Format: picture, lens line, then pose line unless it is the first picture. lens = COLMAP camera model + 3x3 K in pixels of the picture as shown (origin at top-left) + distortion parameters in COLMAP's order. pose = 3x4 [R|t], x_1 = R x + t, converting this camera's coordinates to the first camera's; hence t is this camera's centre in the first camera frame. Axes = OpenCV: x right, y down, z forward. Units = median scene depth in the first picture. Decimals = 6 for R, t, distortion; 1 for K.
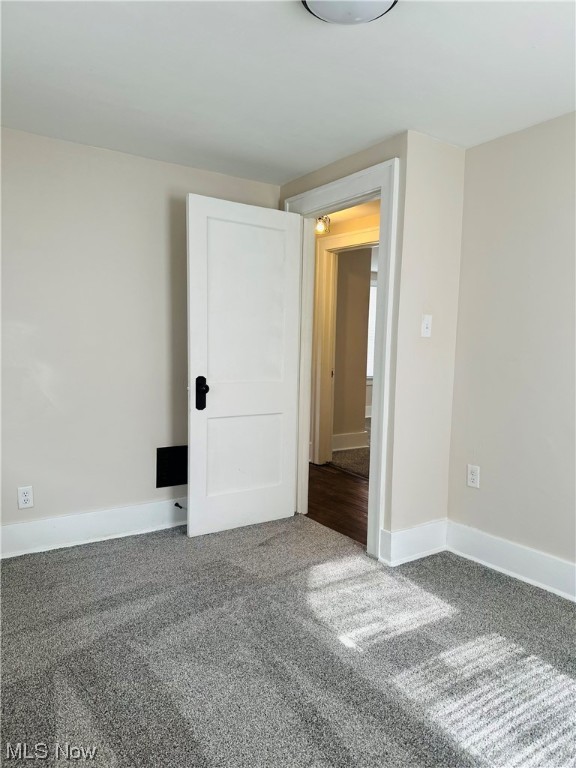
lens RADIAL K [[540.2, 0, 288.0], [0, 540.2, 384.4], [0, 0, 1]] dist [0.032852, -0.042900]
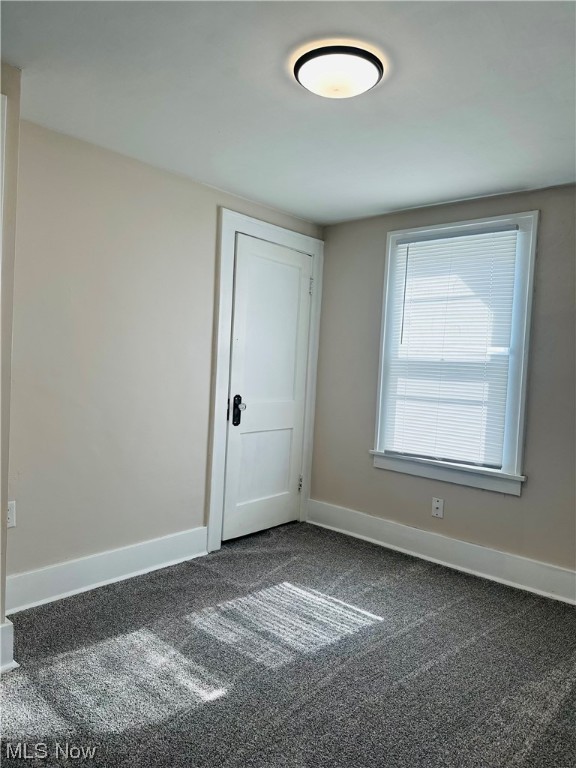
lens RADIAL K [[540.2, 0, 285.2], [0, 540.2, 387.3], [0, 0, 1]] dist [0.032852, -0.042900]
pose [[-0.229346, -0.074156, 0.970516, -0.699345], [0.035052, 0.995818, 0.084372, -0.102995], [-0.972714, 0.053369, -0.225788, 0.976434]]
